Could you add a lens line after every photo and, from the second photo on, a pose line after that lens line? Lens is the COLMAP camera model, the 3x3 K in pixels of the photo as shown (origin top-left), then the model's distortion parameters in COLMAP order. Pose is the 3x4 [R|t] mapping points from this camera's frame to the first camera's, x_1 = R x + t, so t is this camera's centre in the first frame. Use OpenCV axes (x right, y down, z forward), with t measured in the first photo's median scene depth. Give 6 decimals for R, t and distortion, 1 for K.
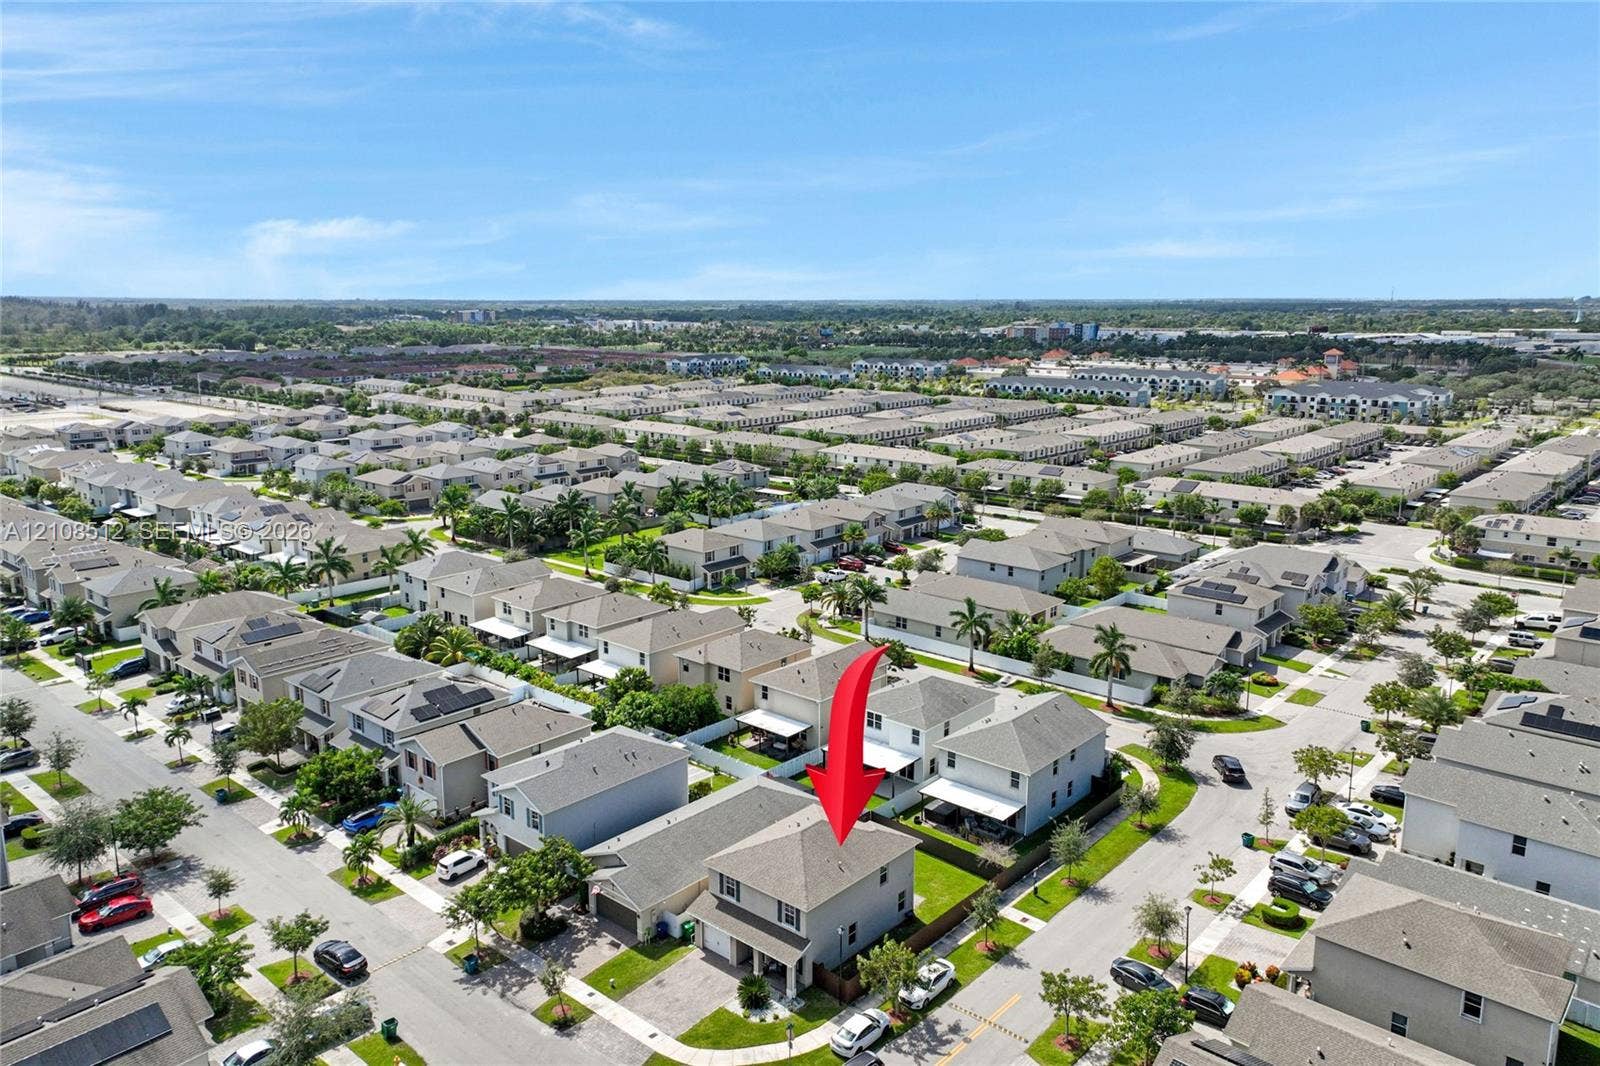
lens RADIAL K [[1132.7, 0, 800.0], [0, 1132.7, 533.0], [0, 0, 1]] dist [0.035883, 0.005512]
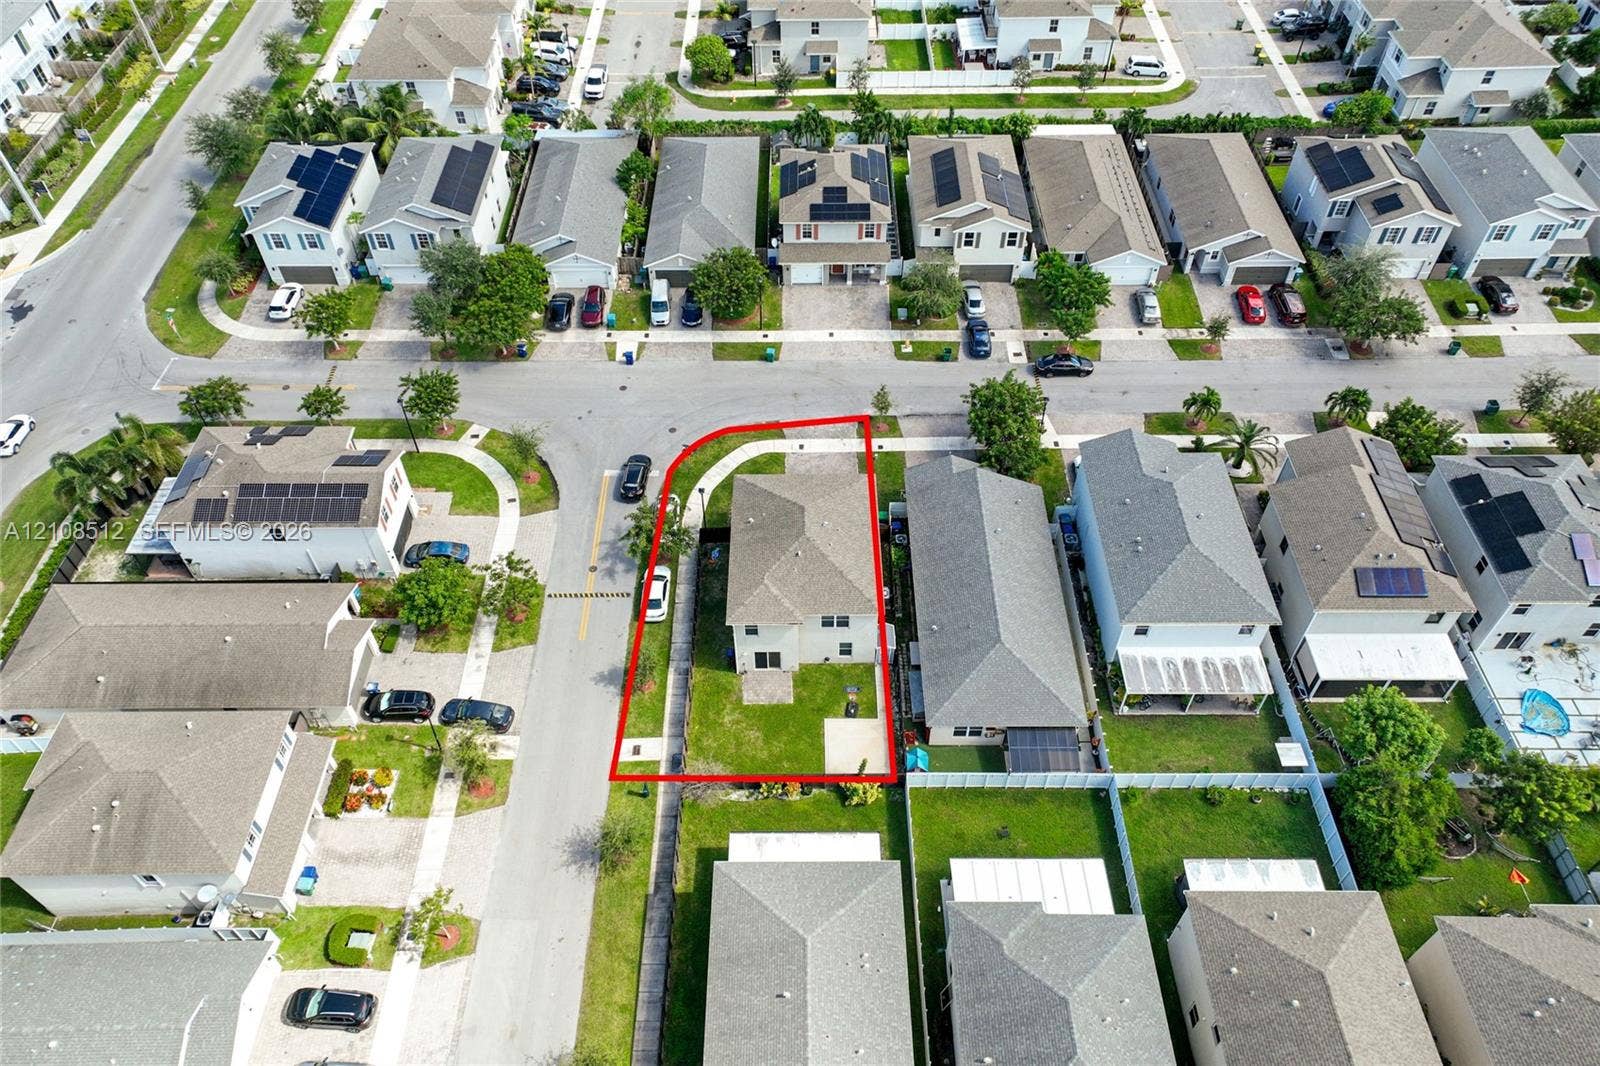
lens RADIAL K [[1132.7, 0, 800.0], [0, 1132.7, 533.0], [0, 0, 1]] dist [0.035883, 0.005512]
pose [[-0.753627, 0.496062, -0.431240, 0.339279], [-0.128730, 0.531982, 0.836913, -0.412118], [0.644573, 0.686234, -0.337058, 1.092356]]
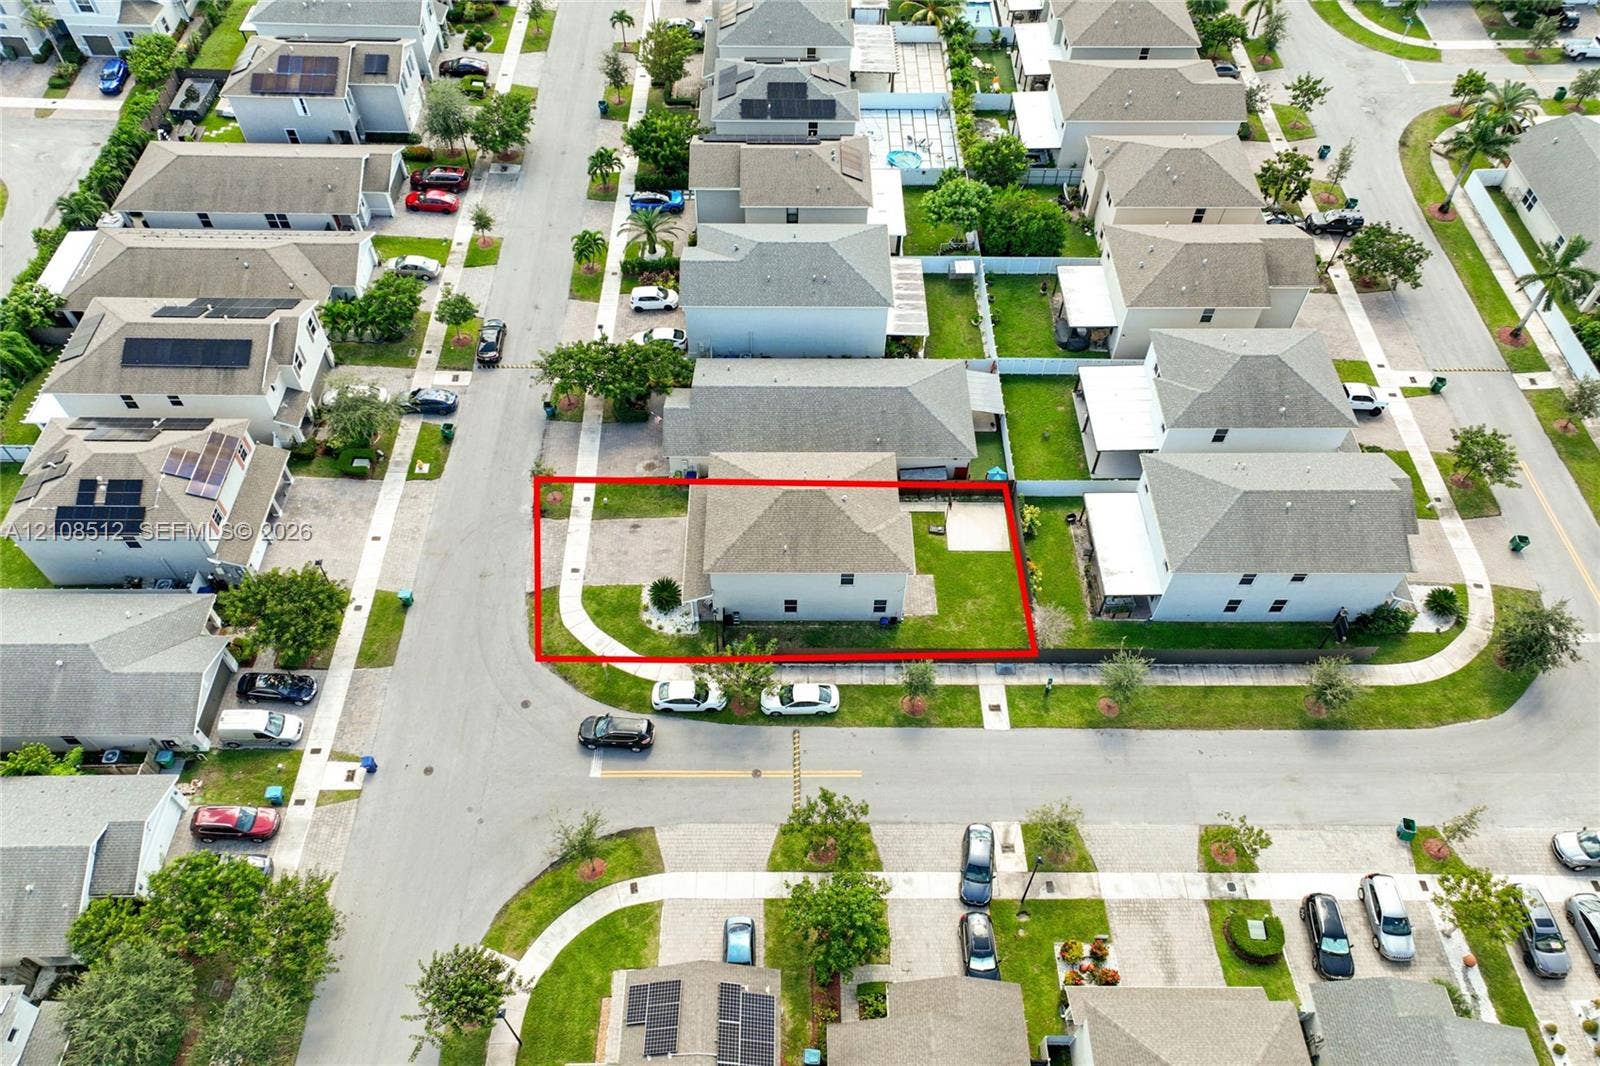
lens RADIAL K [[1132.7, 0, 800.0], [0, 1132.7, 533.0], [0, 0, 1]] dist [0.035883, 0.005512]
pose [[0.660428, 0.599028, -0.452770, 0.351004], [-0.167823, 0.705478, 0.688575, -0.265856], [0.731895, -0.378769, 0.566448, 0.409782]]
